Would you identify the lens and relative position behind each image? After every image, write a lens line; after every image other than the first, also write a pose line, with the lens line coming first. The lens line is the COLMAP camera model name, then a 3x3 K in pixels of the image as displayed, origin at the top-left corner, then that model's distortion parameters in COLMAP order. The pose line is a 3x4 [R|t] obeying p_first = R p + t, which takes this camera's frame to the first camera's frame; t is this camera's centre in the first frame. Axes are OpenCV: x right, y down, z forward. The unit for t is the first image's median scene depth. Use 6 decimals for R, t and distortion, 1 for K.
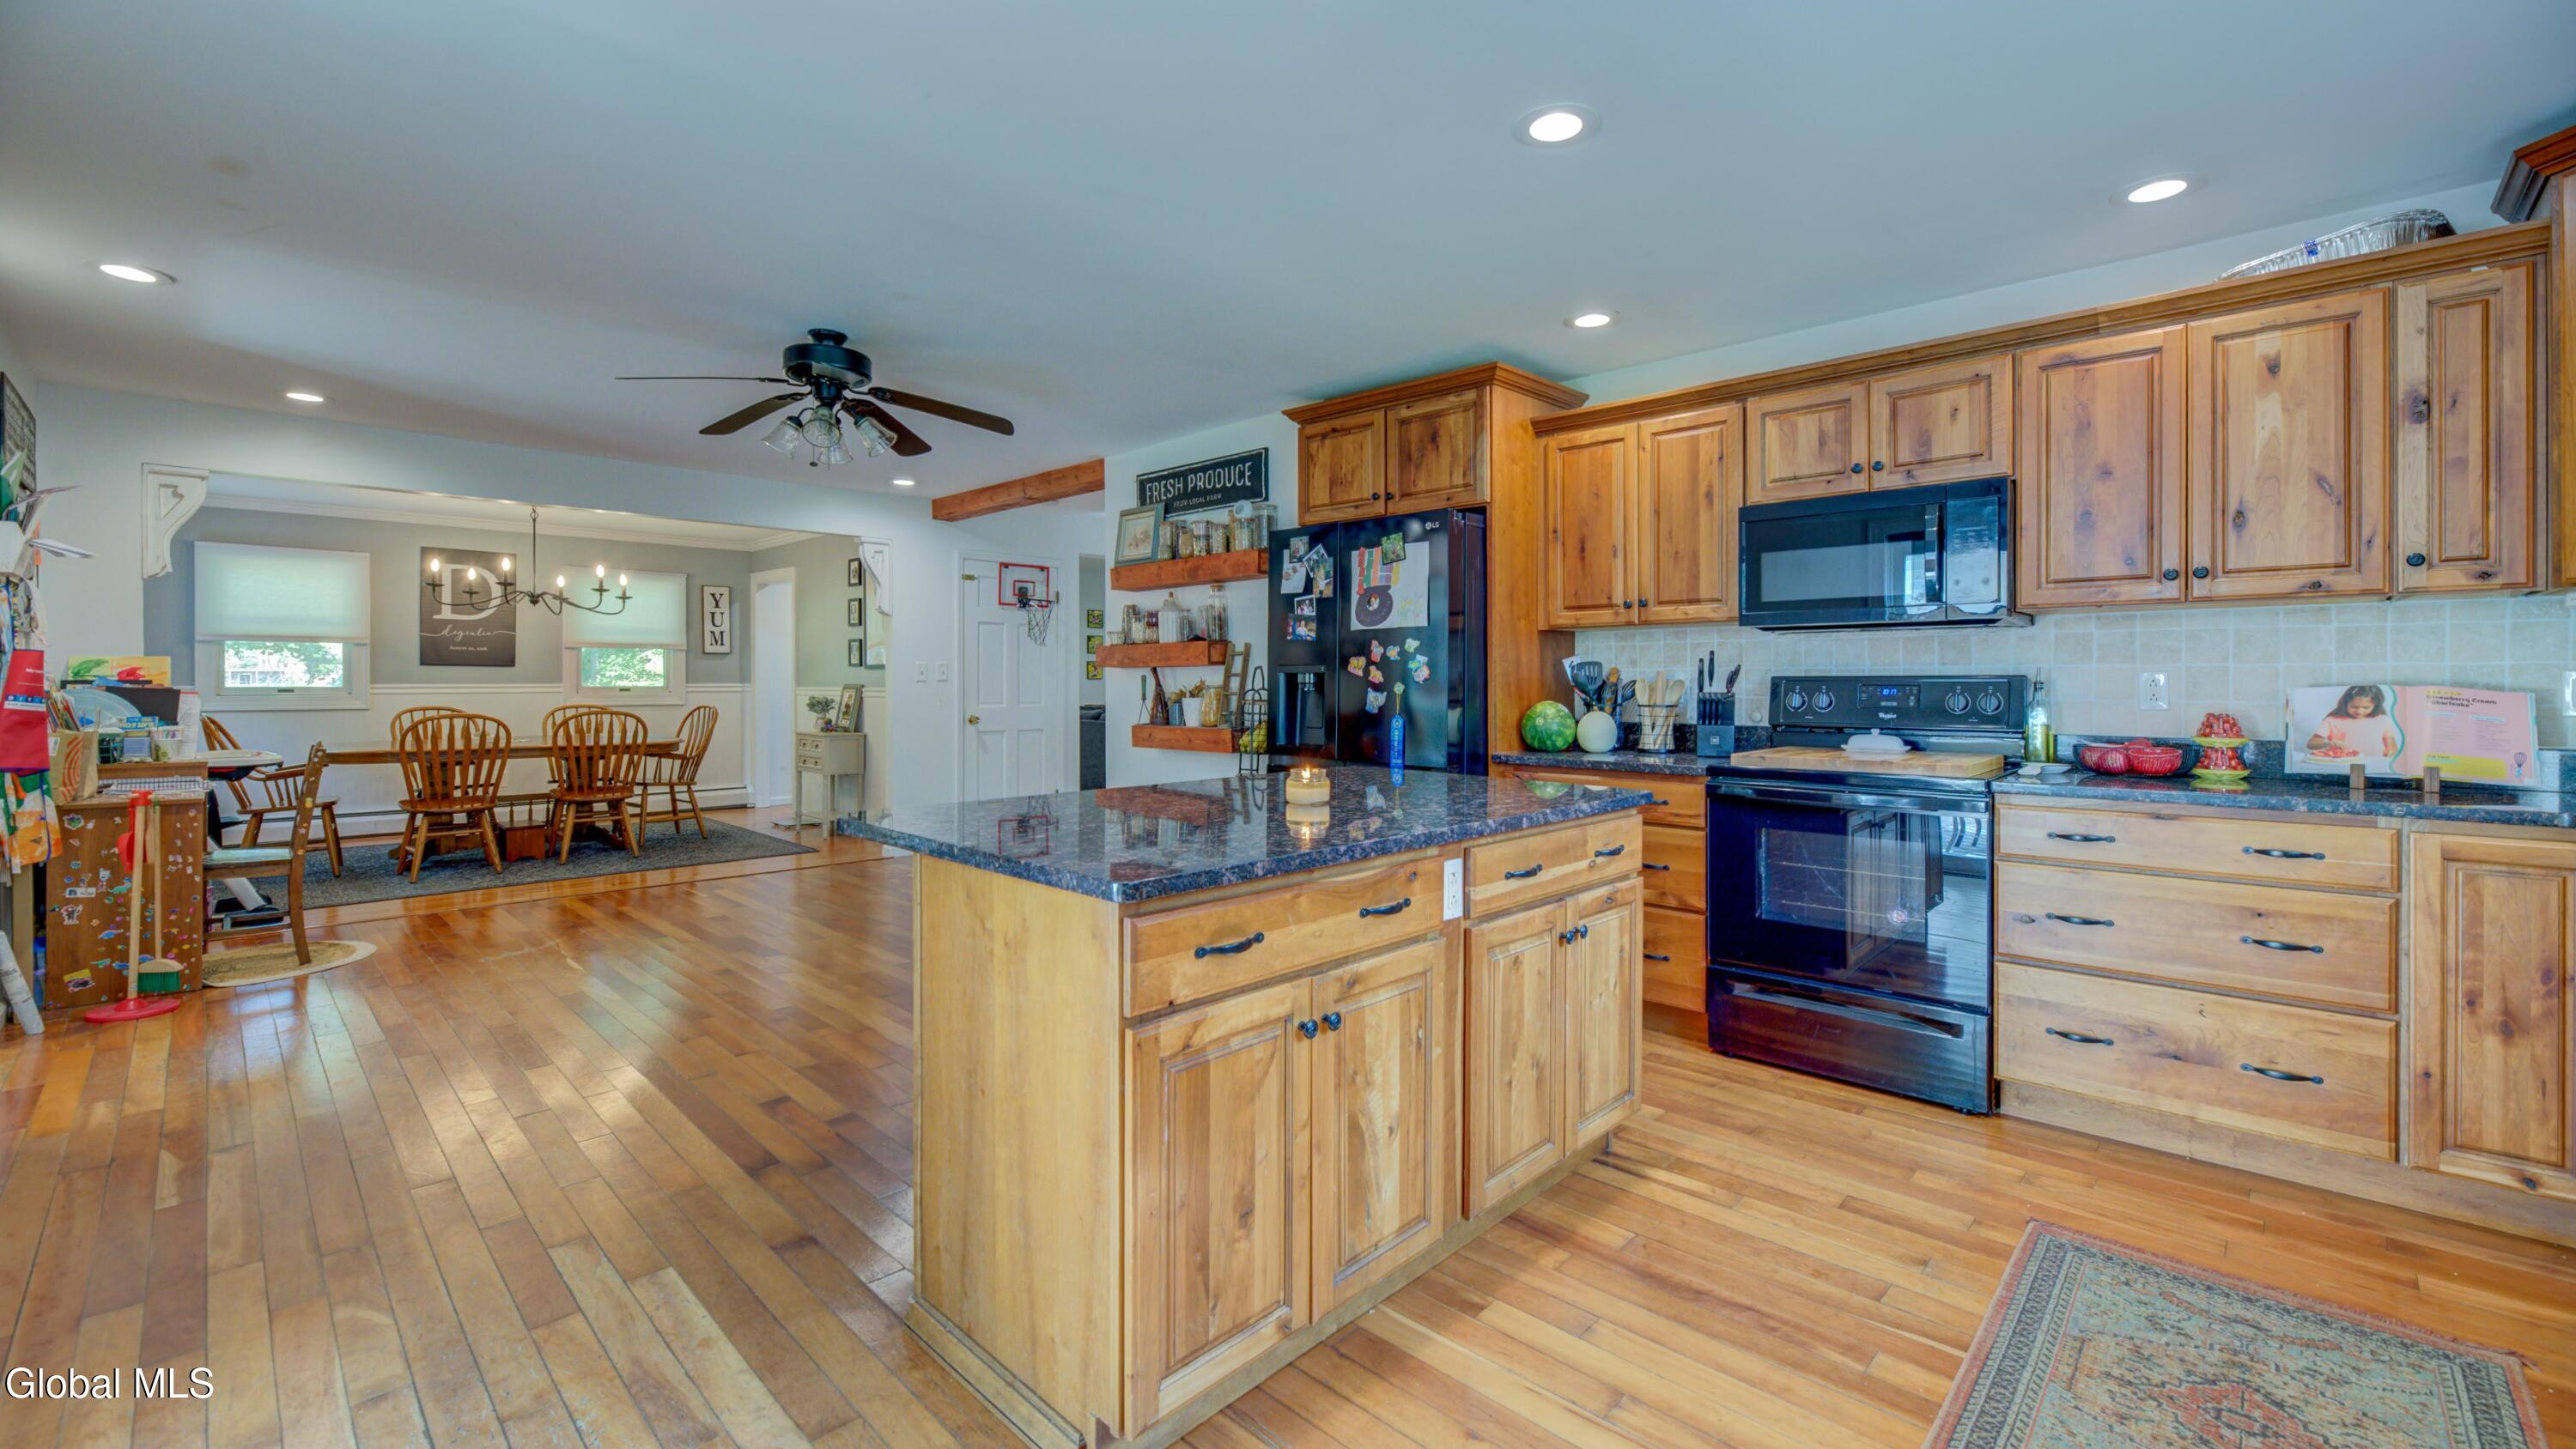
lens RADIAL K [[1074.0, 0, 1288.7], [0, 1074.0, 681.4], [0, 0, 1]] dist [-0.002469, -0.000274]
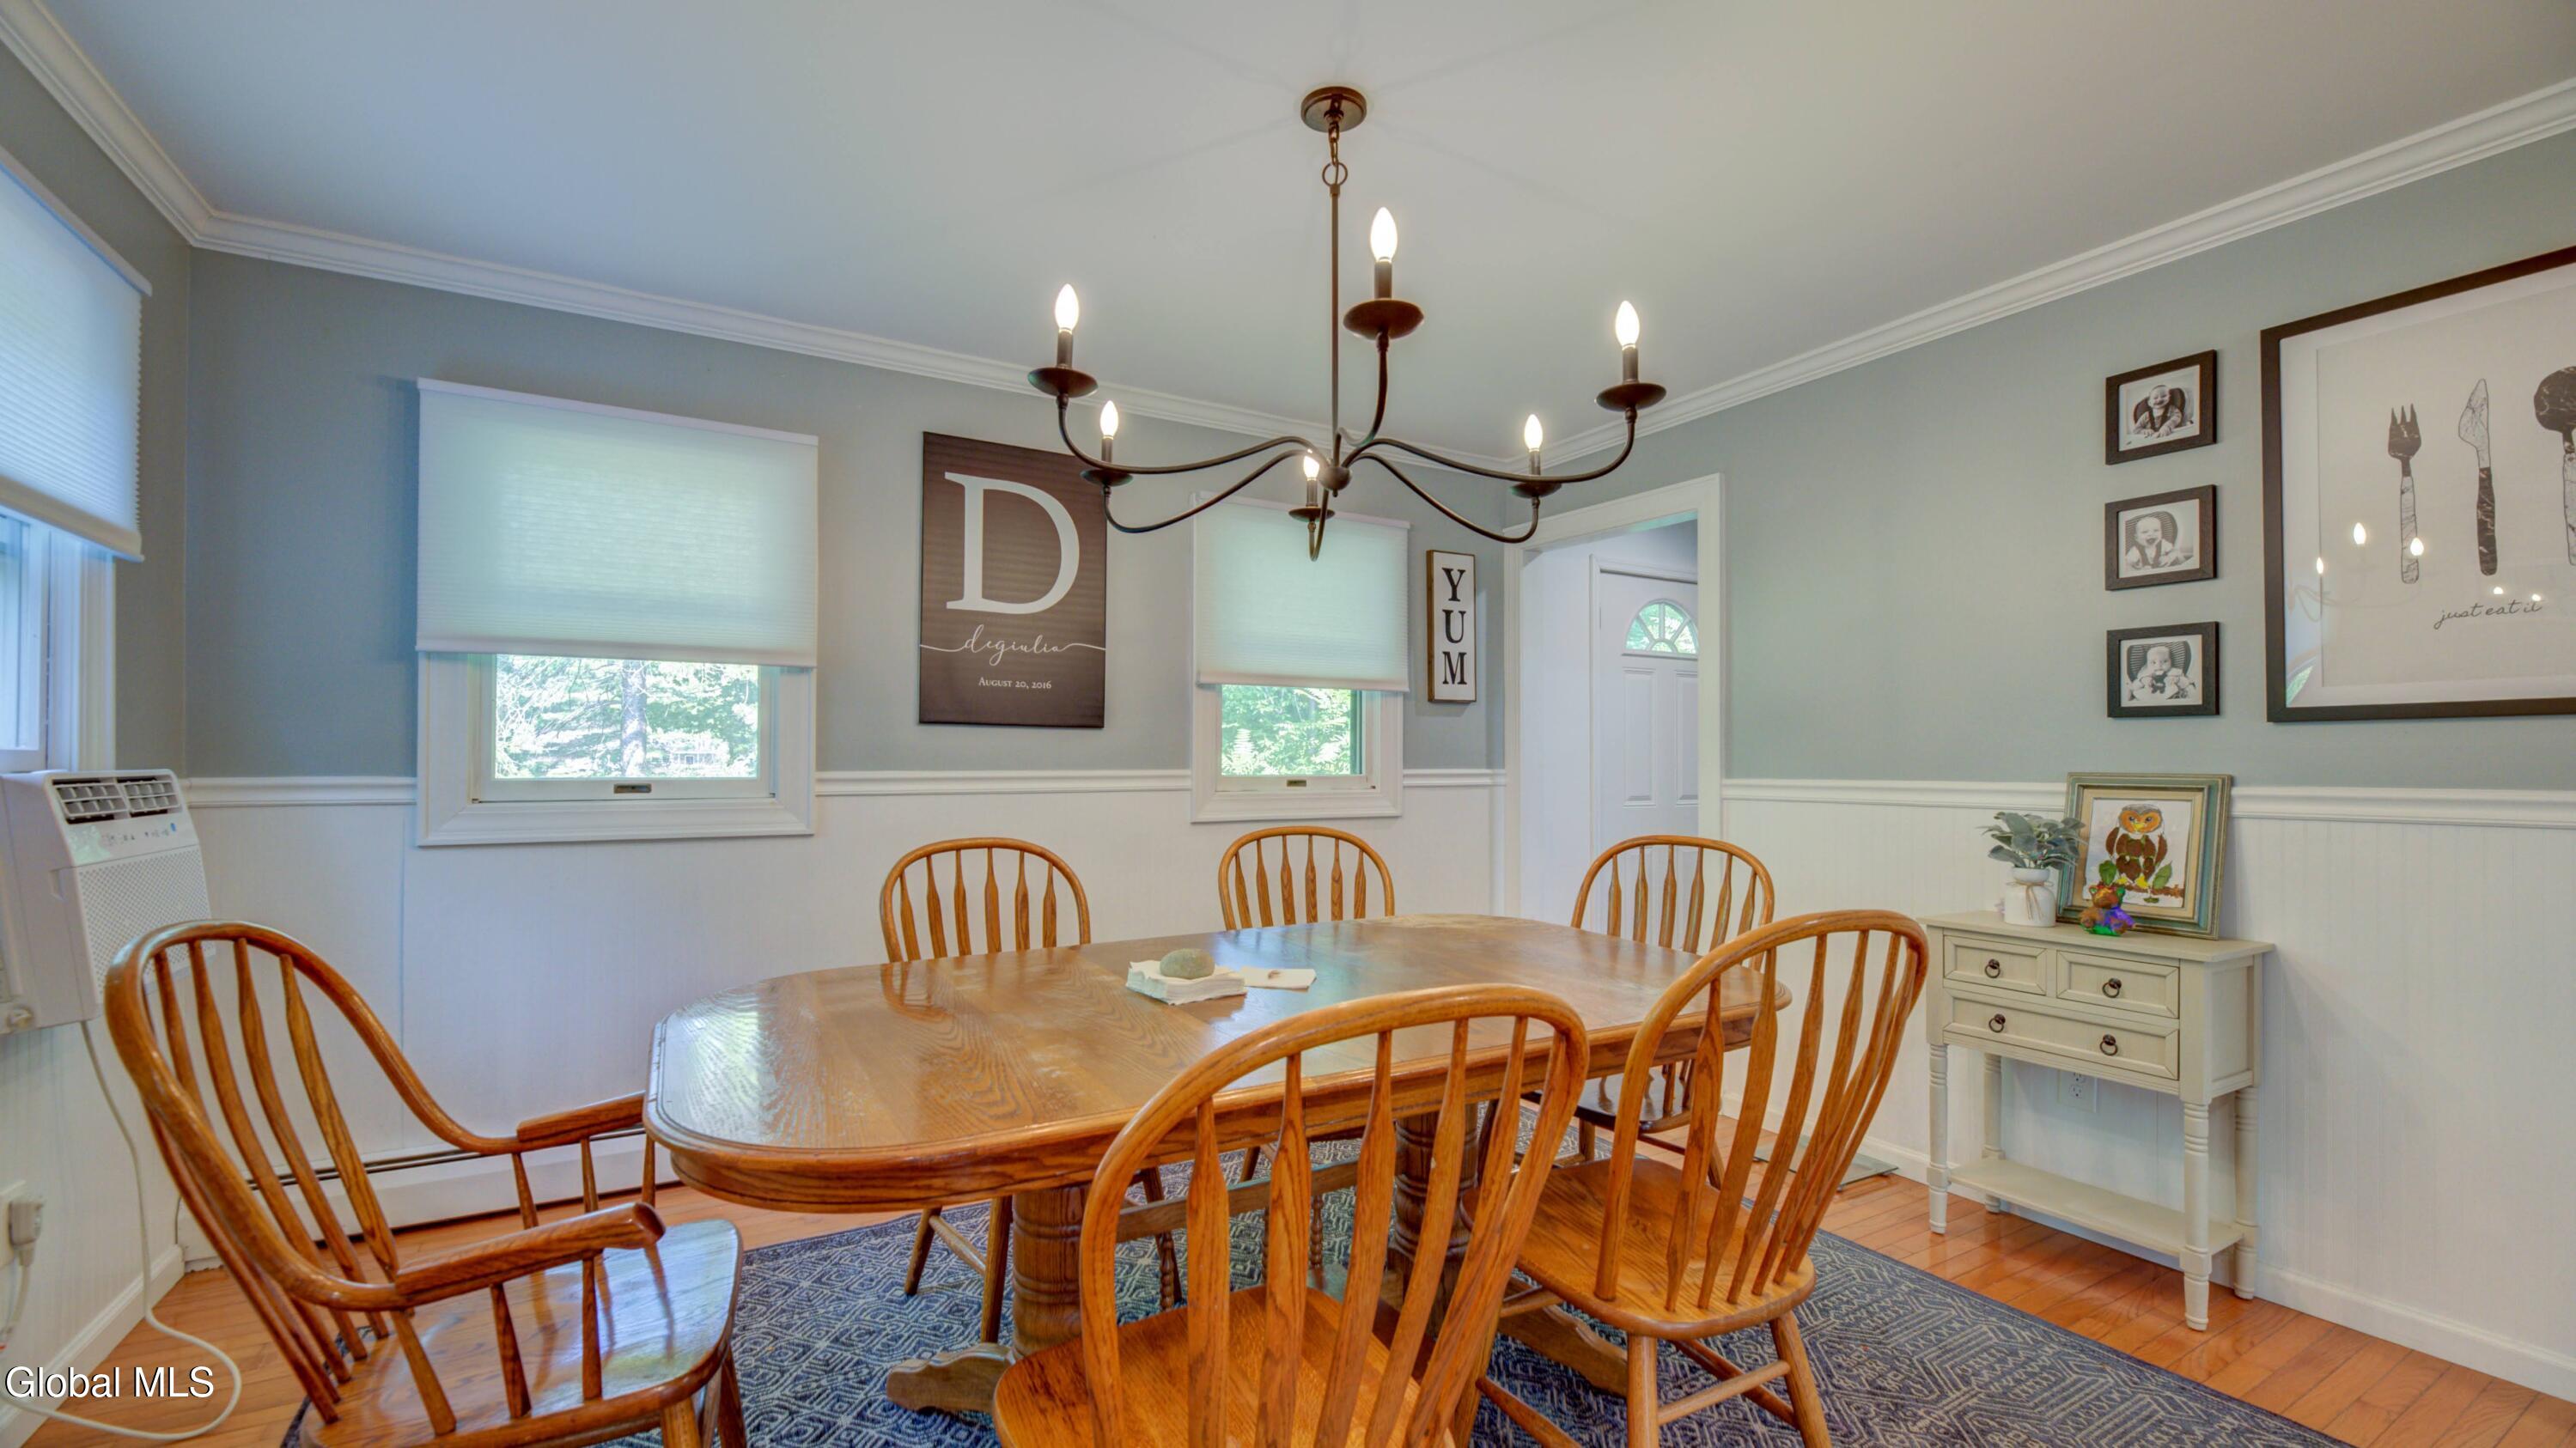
lens RADIAL K [[1042.0, 0, 1270.1], [0, 1042.0, 753.0], [0, 0, 1]] dist [-0.000975, -0.000087]
pose [[0.964445, -0.002311, -0.264272, -1.159837], [-0.000035, 0.999961, -0.008871, -0.001957], [0.264282, 0.008565, 0.964407, 1.314980]]
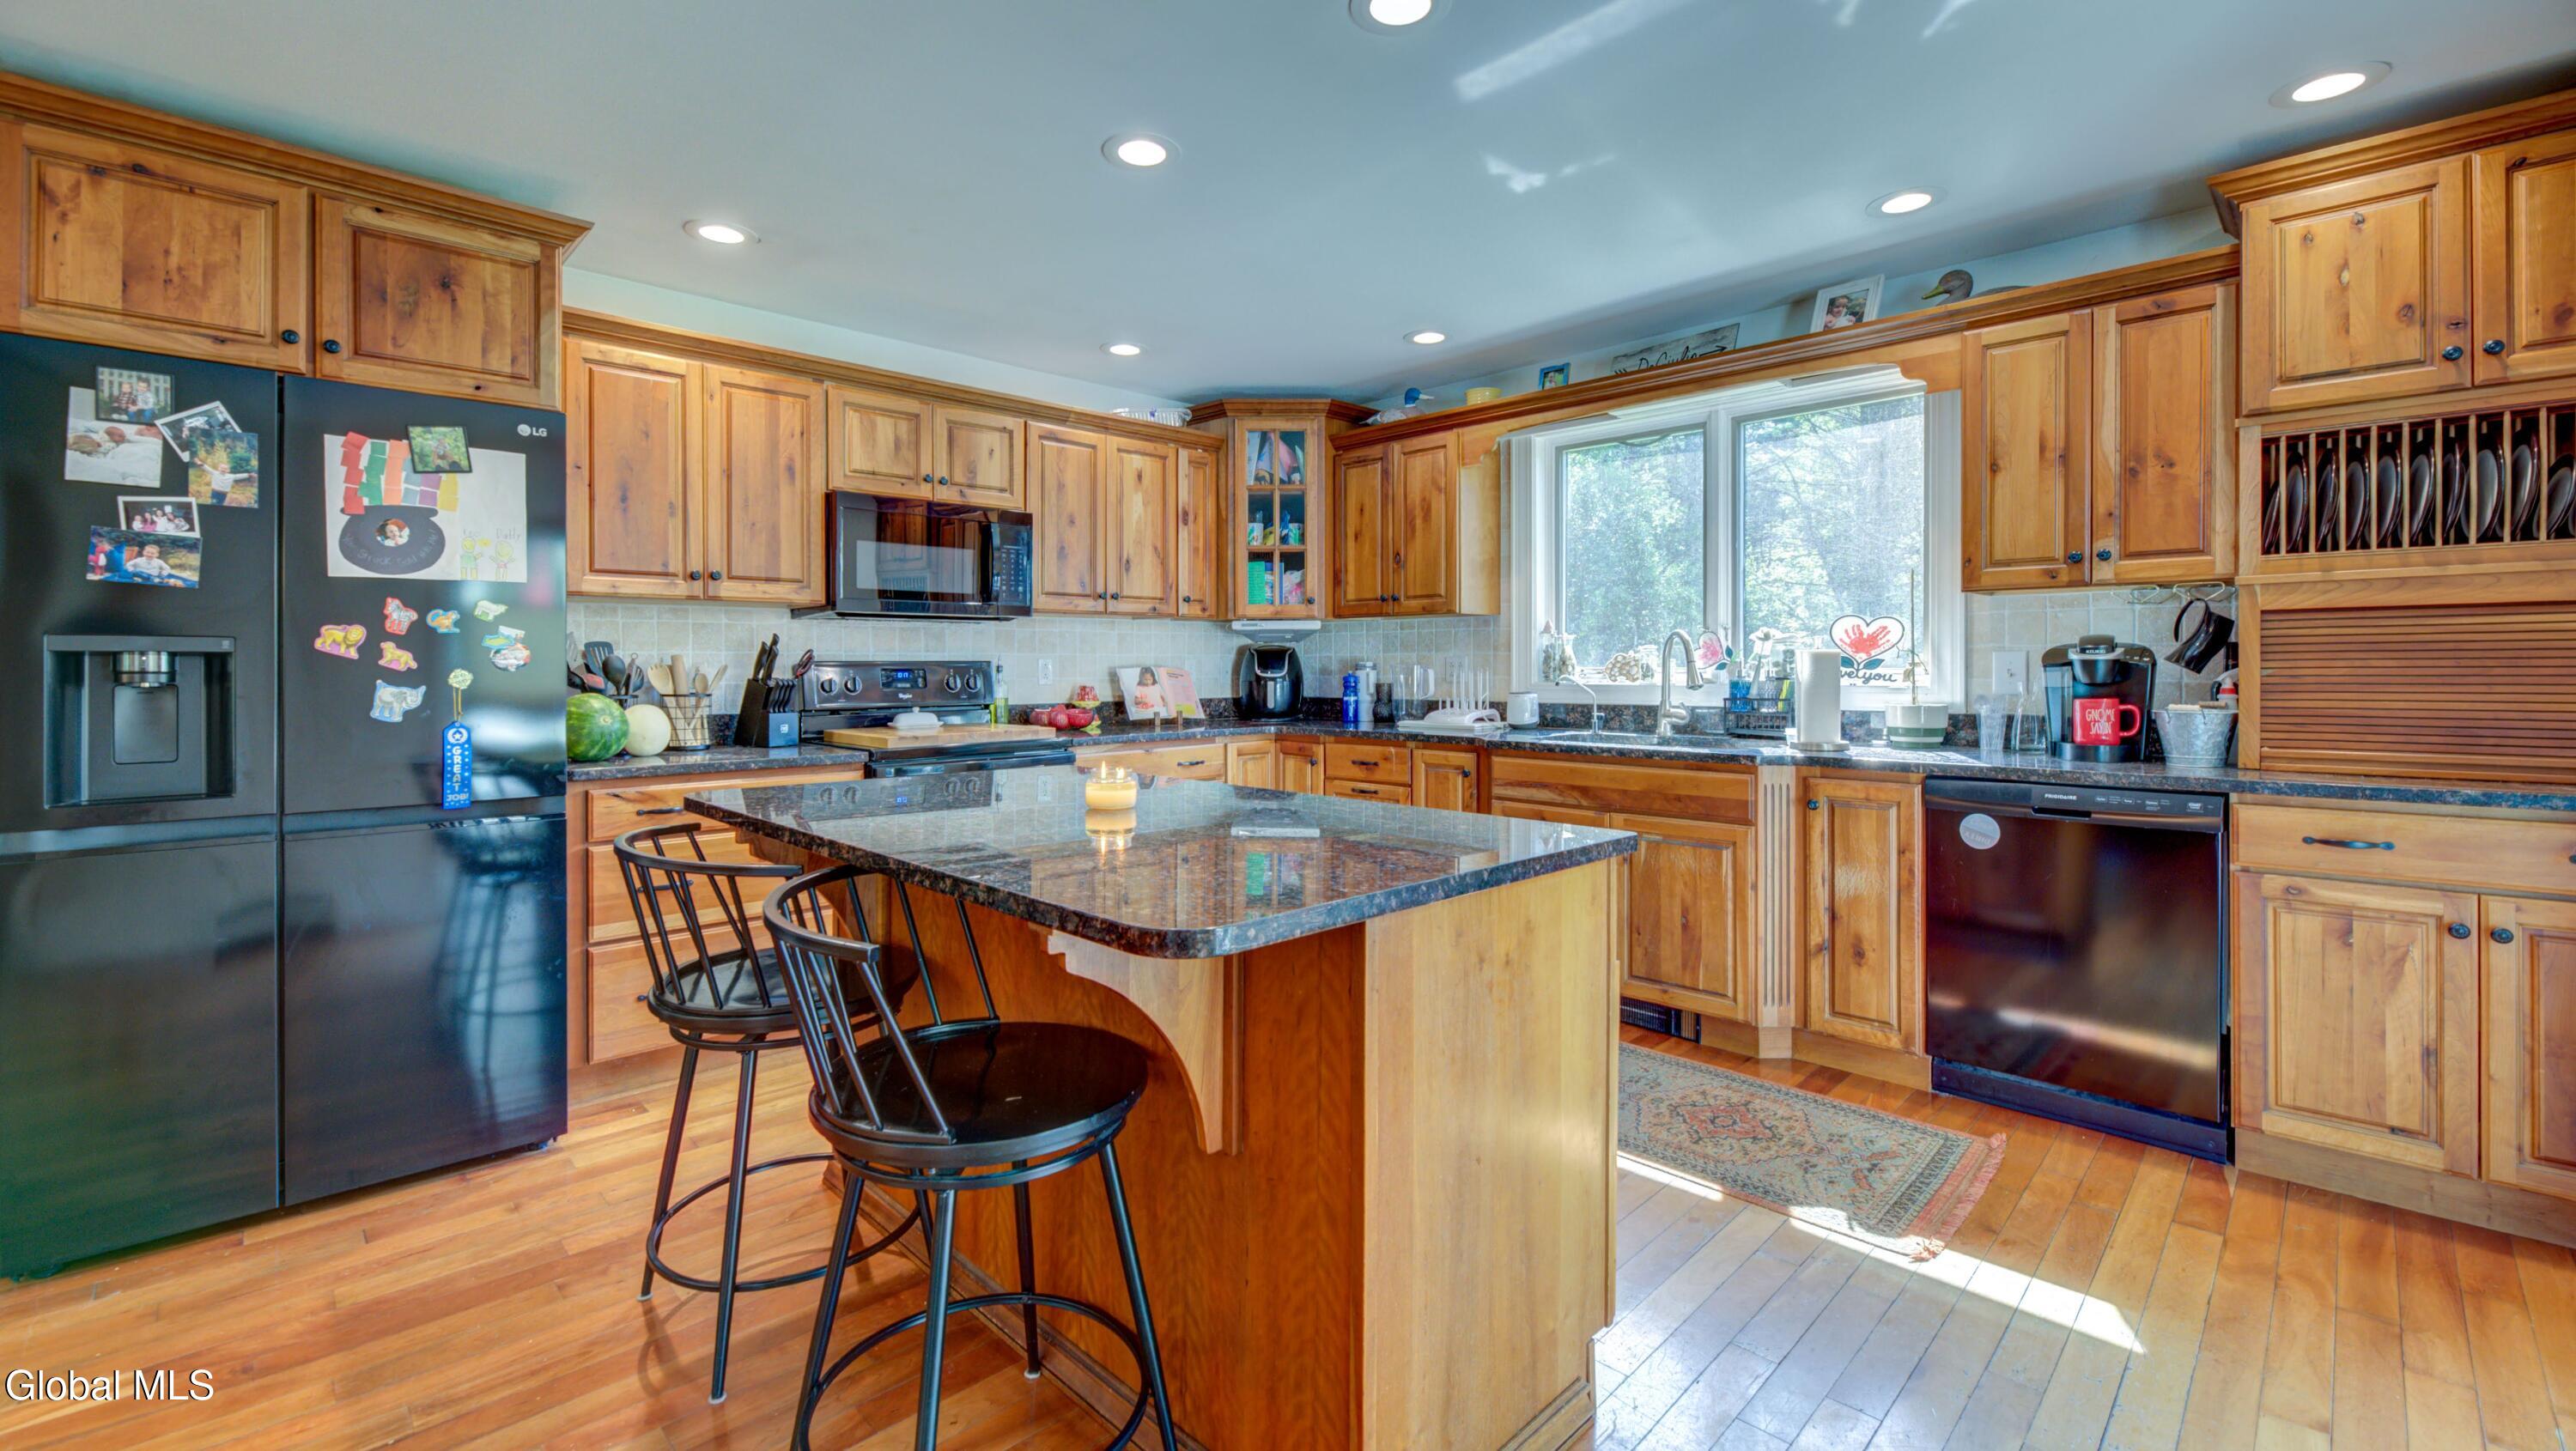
lens RADIAL K [[1072.4, 0, 1271.8], [0, 1072.4, 667.3], [0, 0, 1]] dist [-0.002773, -0.000385]
pose [[0.016654, -0.002923, 0.999857, -0.512635], [0.003004, 0.999991, 0.002874, -0.000447], [-0.999857, 0.002956, 0.016663, 0.526263]]
